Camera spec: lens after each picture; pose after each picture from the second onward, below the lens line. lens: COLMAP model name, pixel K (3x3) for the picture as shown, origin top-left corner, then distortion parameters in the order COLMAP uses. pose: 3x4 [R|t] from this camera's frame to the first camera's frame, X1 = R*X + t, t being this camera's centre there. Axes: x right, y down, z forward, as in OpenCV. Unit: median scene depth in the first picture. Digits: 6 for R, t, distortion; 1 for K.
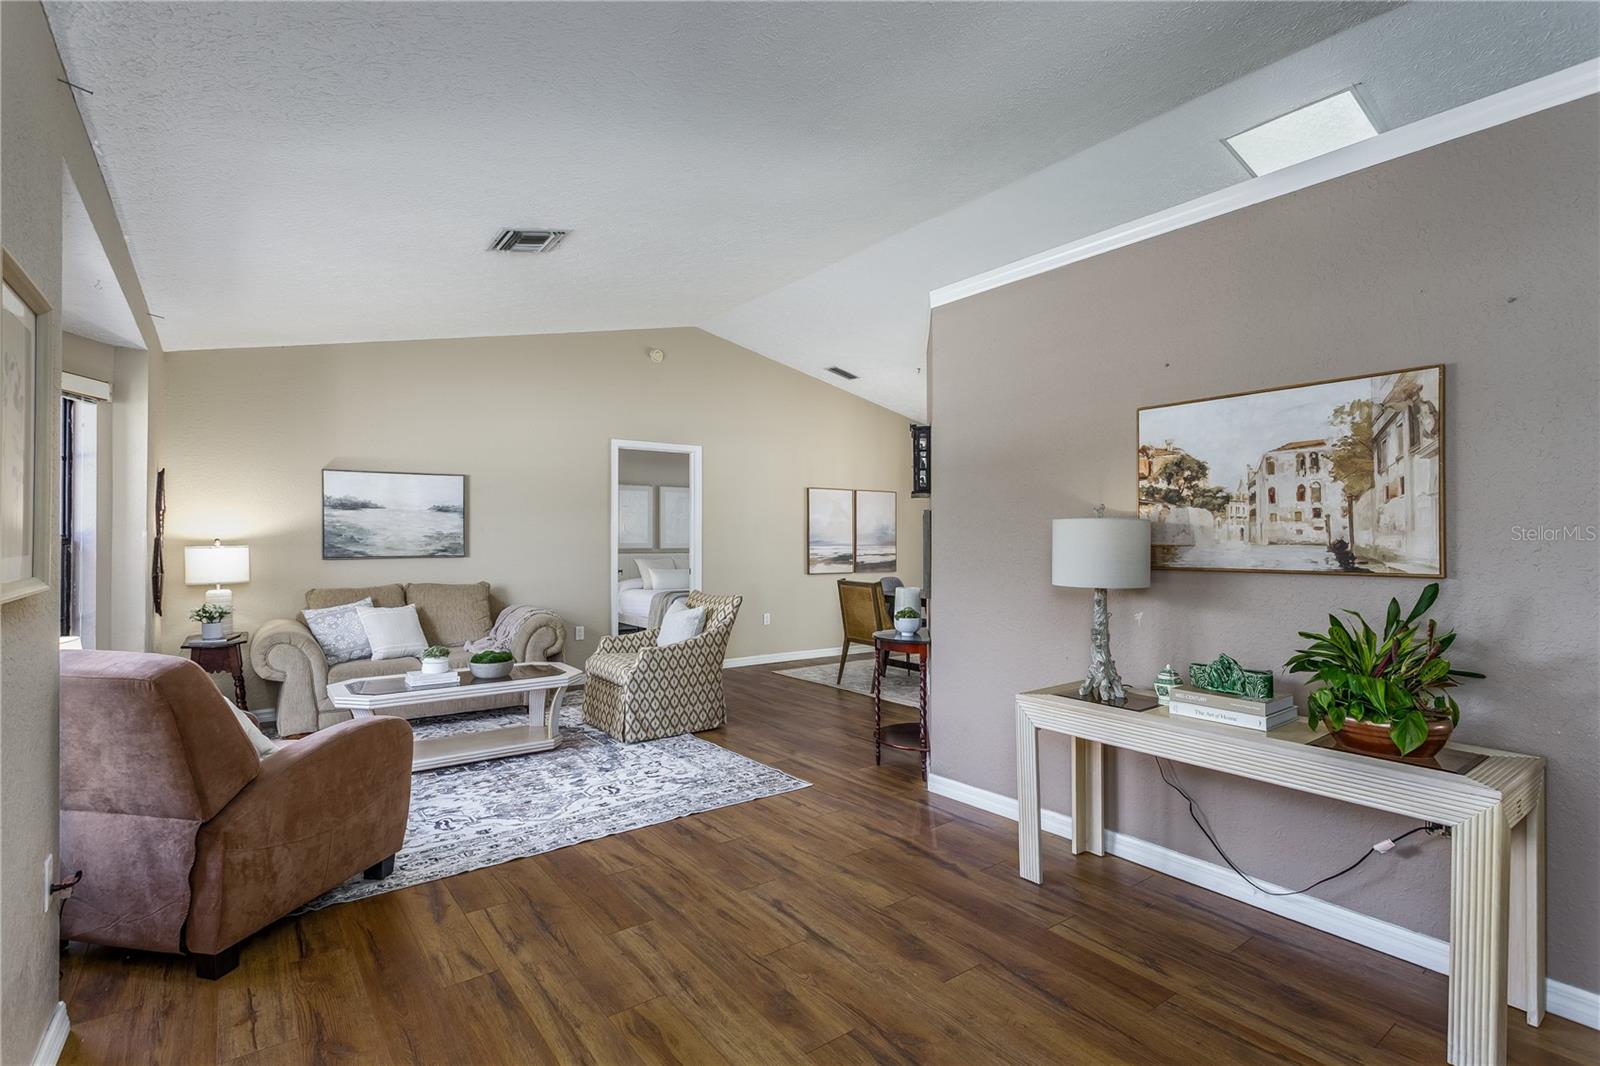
lens RADIAL K [[758.6, 0, 800.2], [0, 758.6, 533.9], [0, 0, 1]] dist [-0.004002, -0.000424]
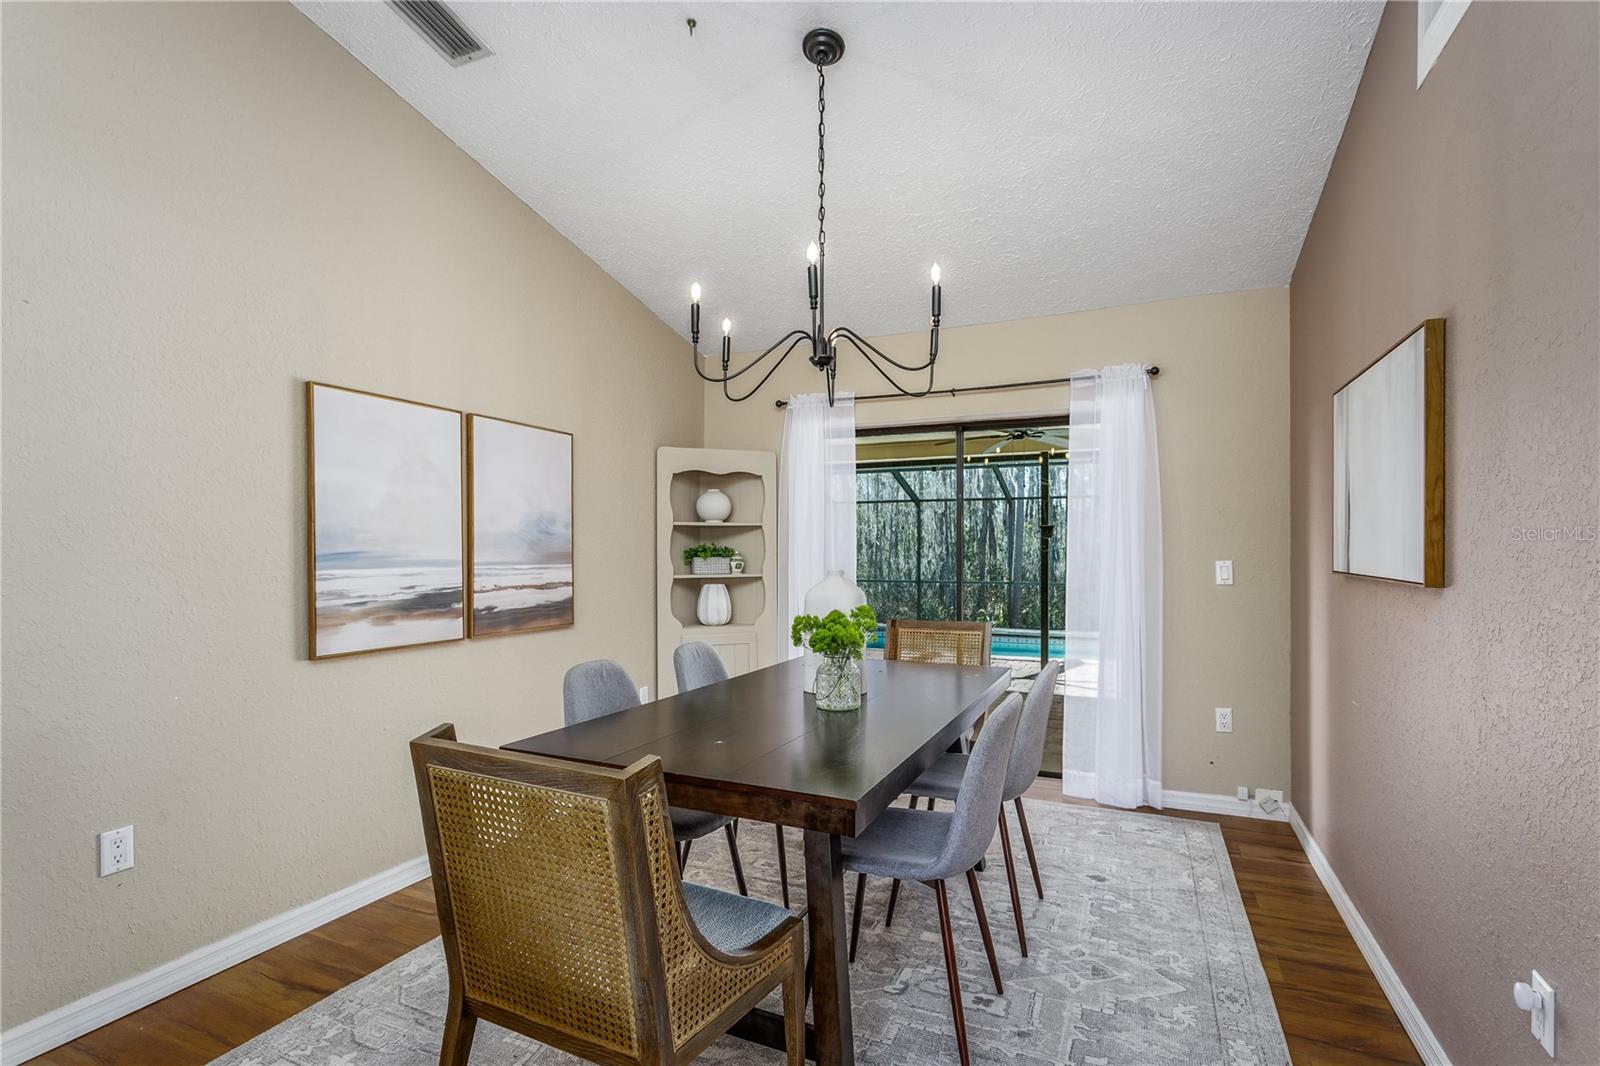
lens RADIAL K [[758.6, 0, 790.6], [0, 758.6, 543.6], [0, 0, 1]] dist [-0.004002, -0.000424]
pose [[0.876991, -0.001557, 0.480505, 0.032937], [0.002939, 0.999993, -0.002123, 0.006410], [-0.480499, 0.003274, 0.876989, 0.607517]]
